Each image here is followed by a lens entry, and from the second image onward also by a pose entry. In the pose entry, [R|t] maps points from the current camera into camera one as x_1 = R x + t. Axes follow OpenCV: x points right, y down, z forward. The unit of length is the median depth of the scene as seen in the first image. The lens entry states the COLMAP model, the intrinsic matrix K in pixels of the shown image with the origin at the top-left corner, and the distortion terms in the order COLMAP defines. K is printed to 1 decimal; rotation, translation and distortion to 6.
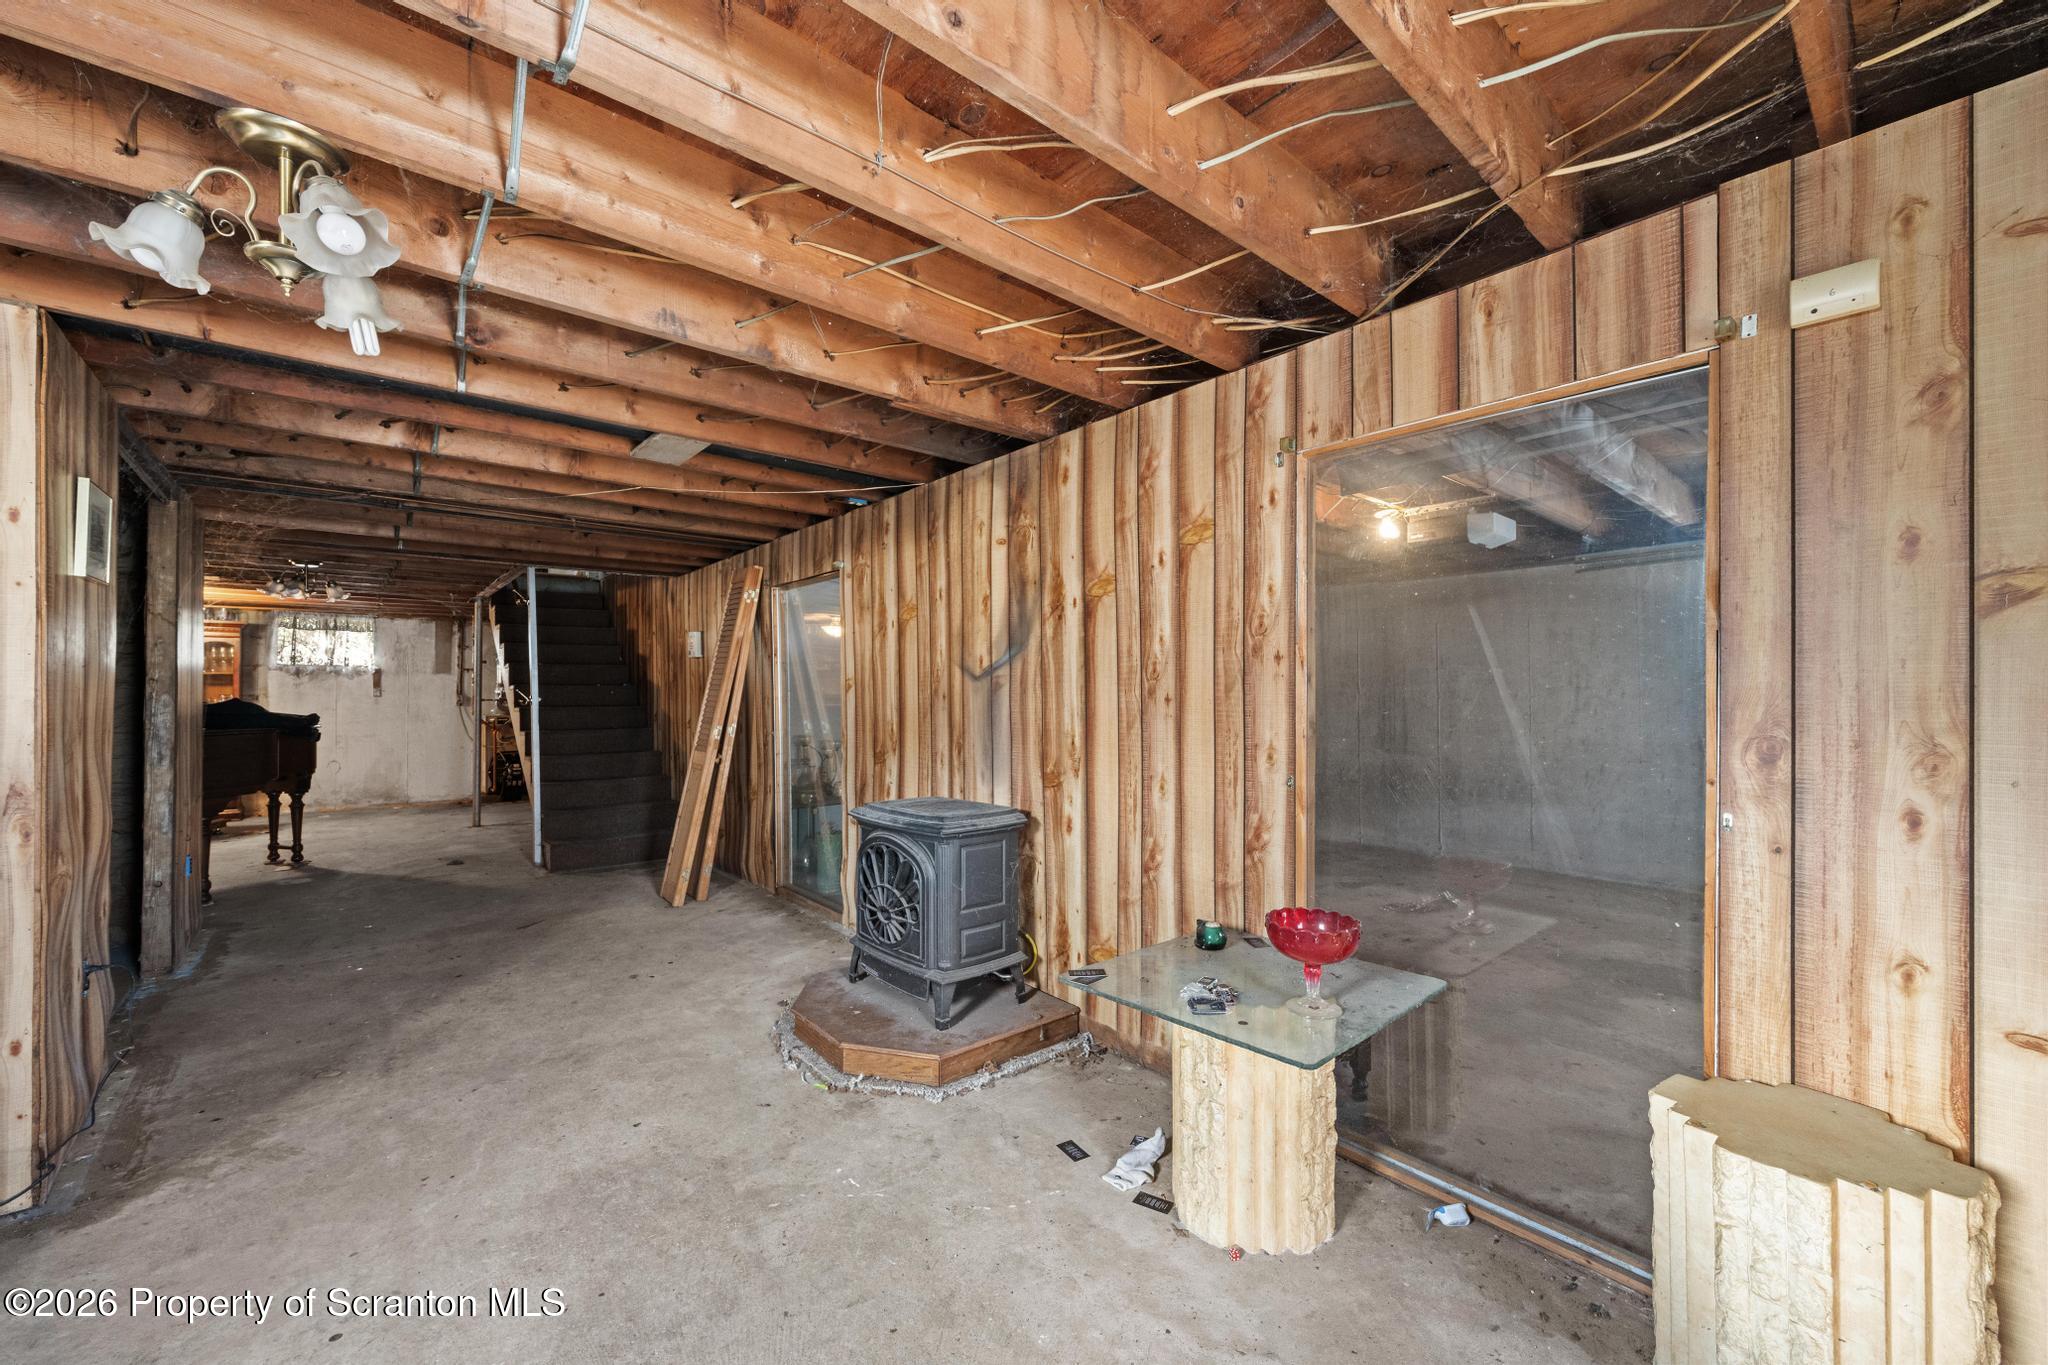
lens RADIAL K [[798.0, 0, 1018.7], [0, 798.0, 678.5], [0, 0, 1]] dist [-0.000290, -0.000246]
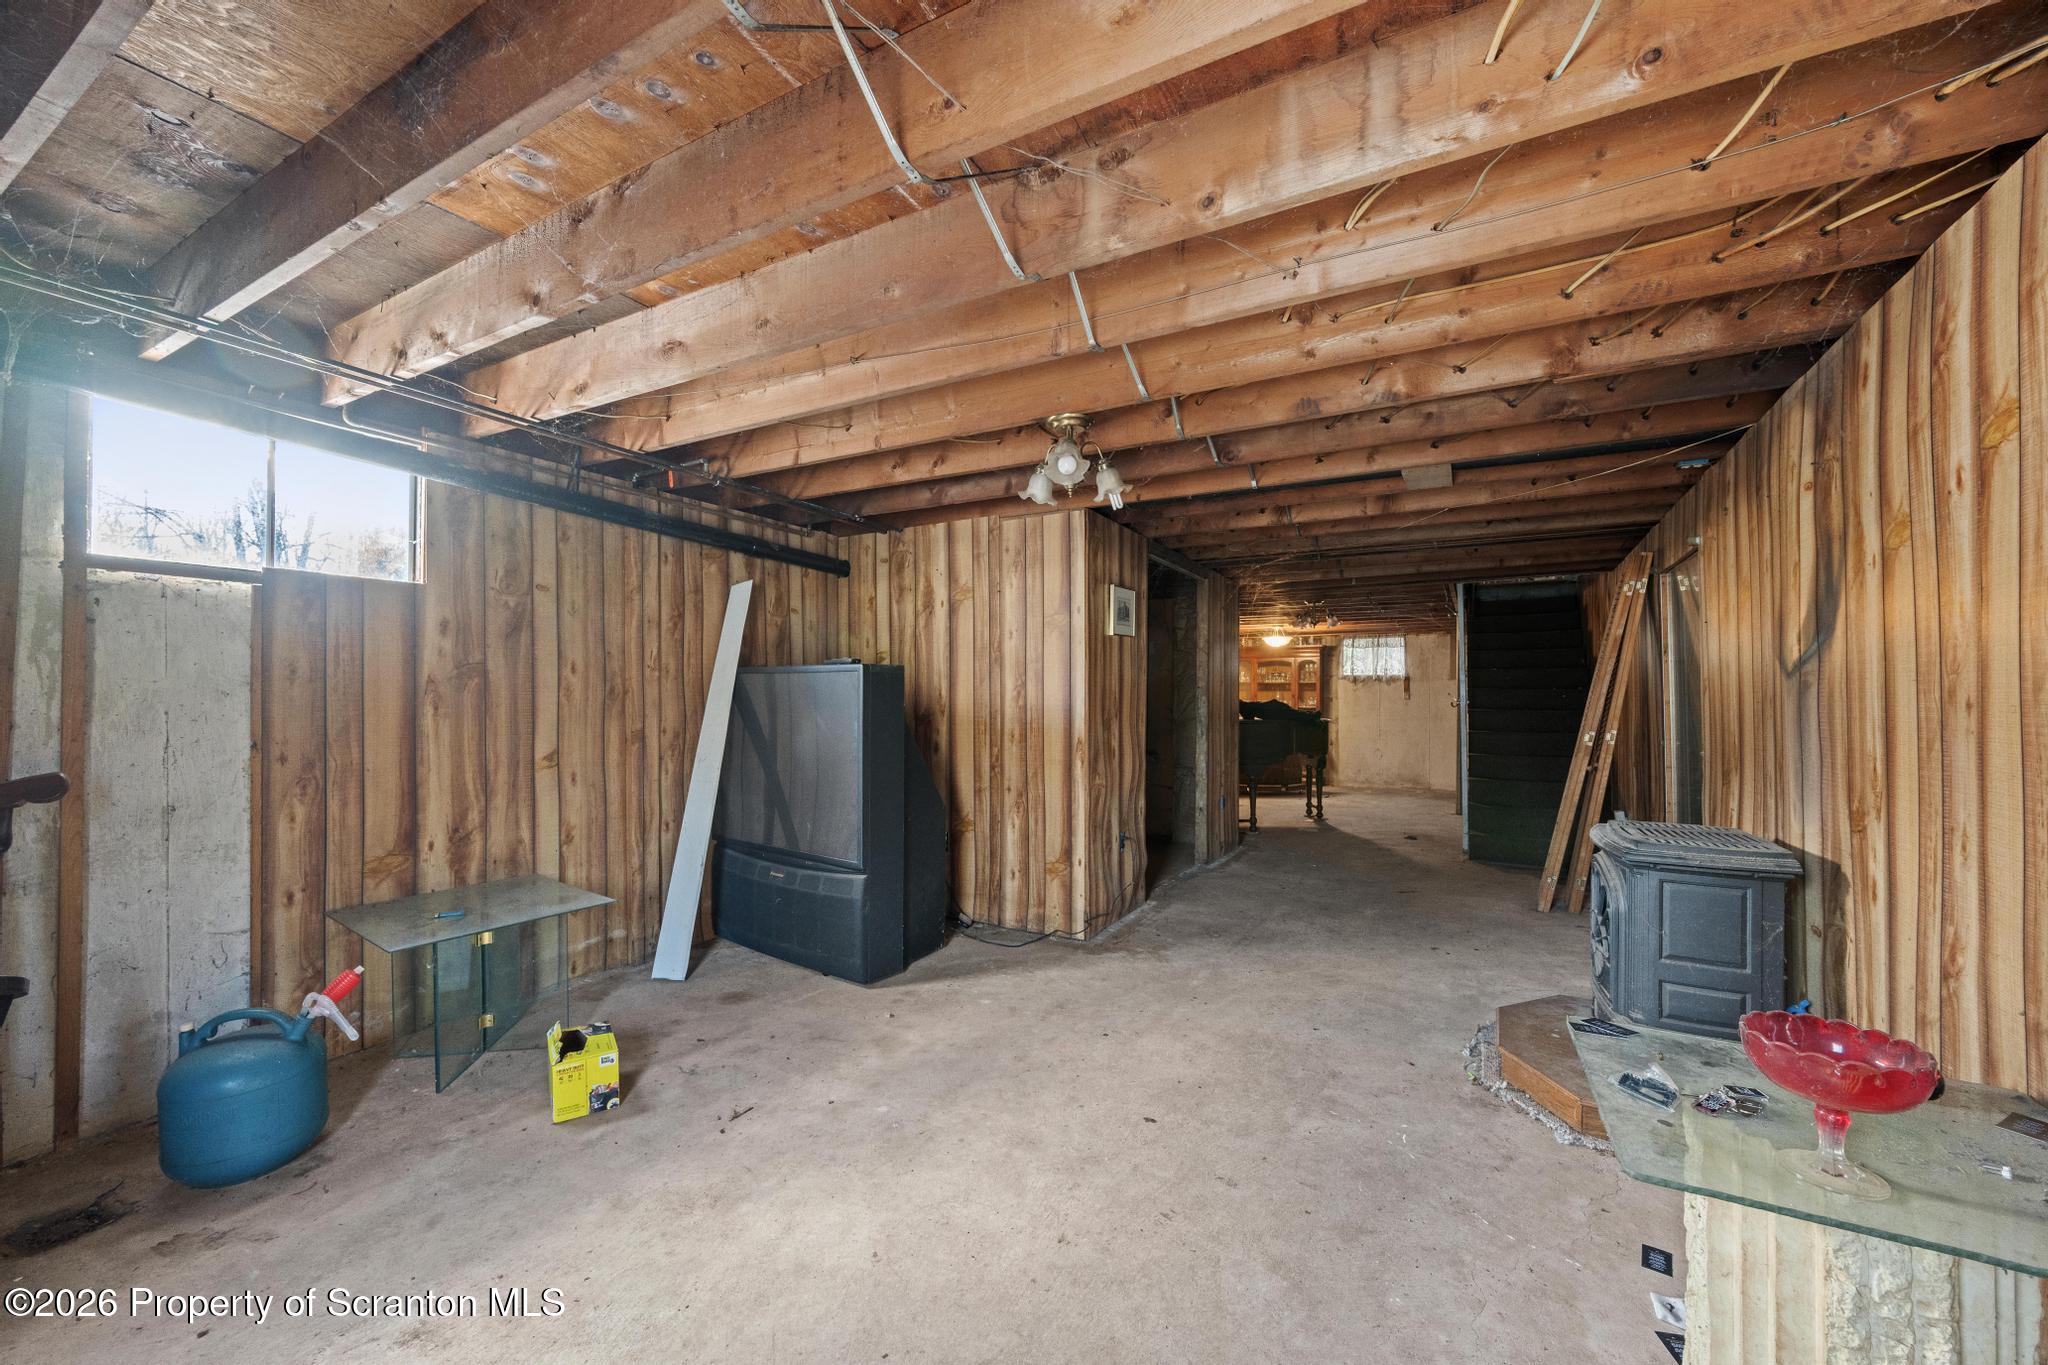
lens RADIAL K [[798.0, 0, 1018.7], [0, 798.0, 678.5], [0, 0, 1]] dist [-0.000290, -0.000246]
pose [[0.335689, -0.019869, -0.941763, 0.487681], [0.015025, 0.999763, -0.015736, 0.003983], [0.941853, -0.008868, 0.335909, 0.097411]]
